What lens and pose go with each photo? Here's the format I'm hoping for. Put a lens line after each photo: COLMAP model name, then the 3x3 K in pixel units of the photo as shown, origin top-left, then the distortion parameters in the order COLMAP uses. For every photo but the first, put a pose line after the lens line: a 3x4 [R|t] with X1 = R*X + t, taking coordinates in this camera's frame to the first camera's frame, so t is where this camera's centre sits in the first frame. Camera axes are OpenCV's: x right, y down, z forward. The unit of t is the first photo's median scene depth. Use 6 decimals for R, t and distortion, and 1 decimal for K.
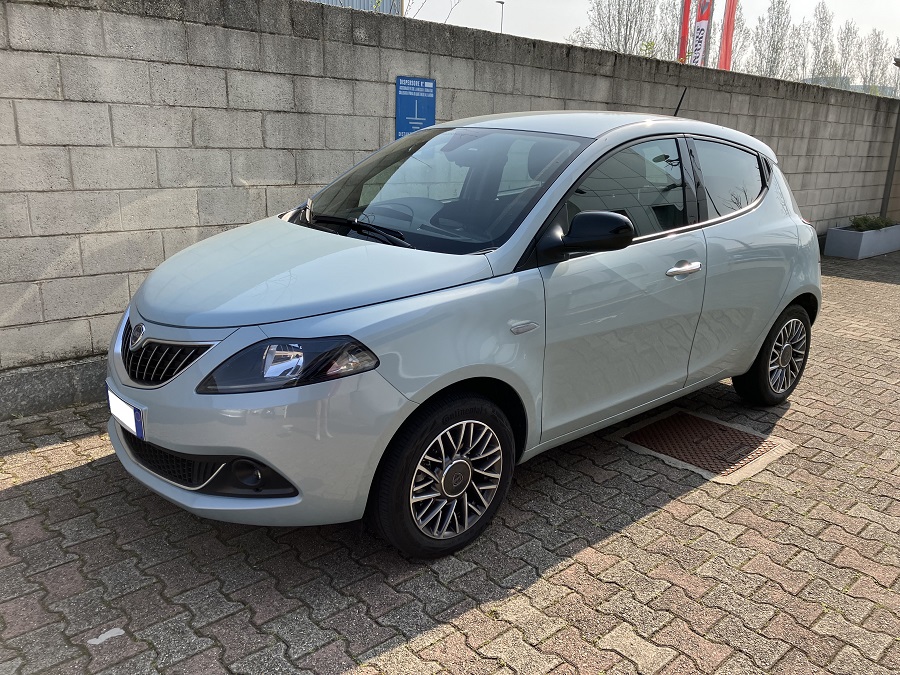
lens RADIAL K [[743.1, 0, 462.4], [0, 743.1, 341.8], [0, 0, 1]] dist [0.016113, -0.005783]
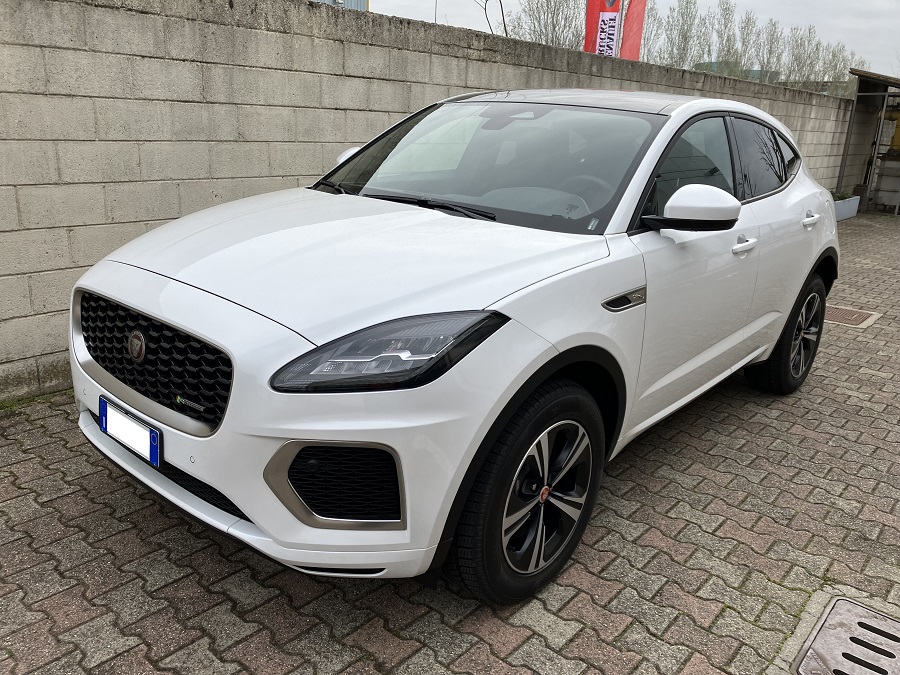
lens RADIAL K [[743.1, 0, 446.2], [0, 743.1, 335.2], [0, 0, 1]] dist [0.016113, -0.005783]
pose [[0.994574, -0.019011, 0.102282, -0.588127], [0.017087, 0.999661, 0.019659, 0.104413], [-0.102621, -0.017805, 0.994561, -0.508363]]
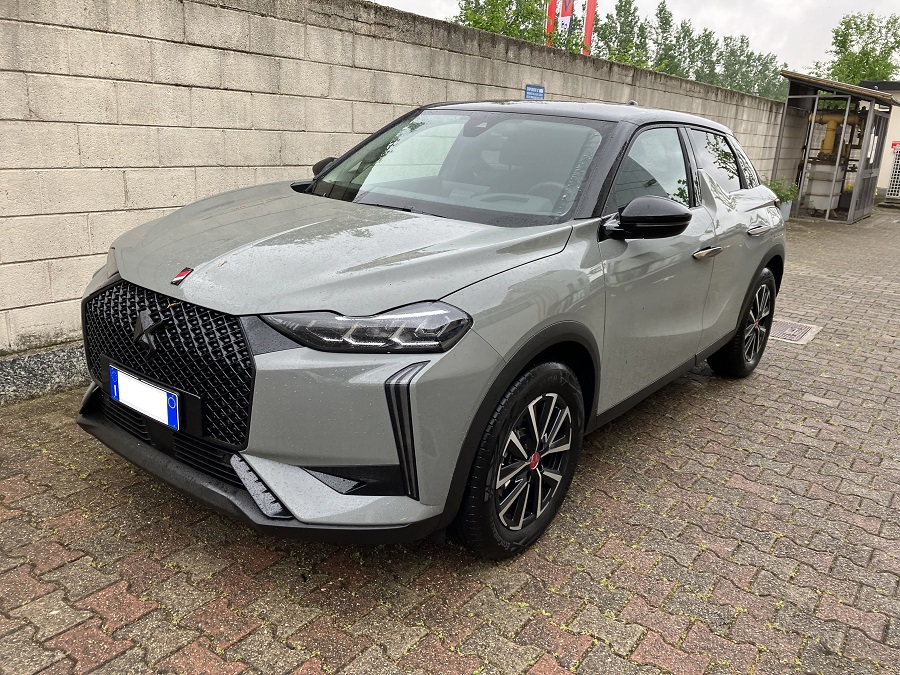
lens RADIAL K [[743.1, 0, 463.9], [0, 743.1, 336.7], [0, 0, 1]] dist [0.016113, -0.005783]
pose [[0.980349, -0.031739, 0.194700, -0.487453], [0.028594, 0.999412, 0.018943, 0.081360], [-0.195187, -0.013003, 0.980680, -0.340206]]
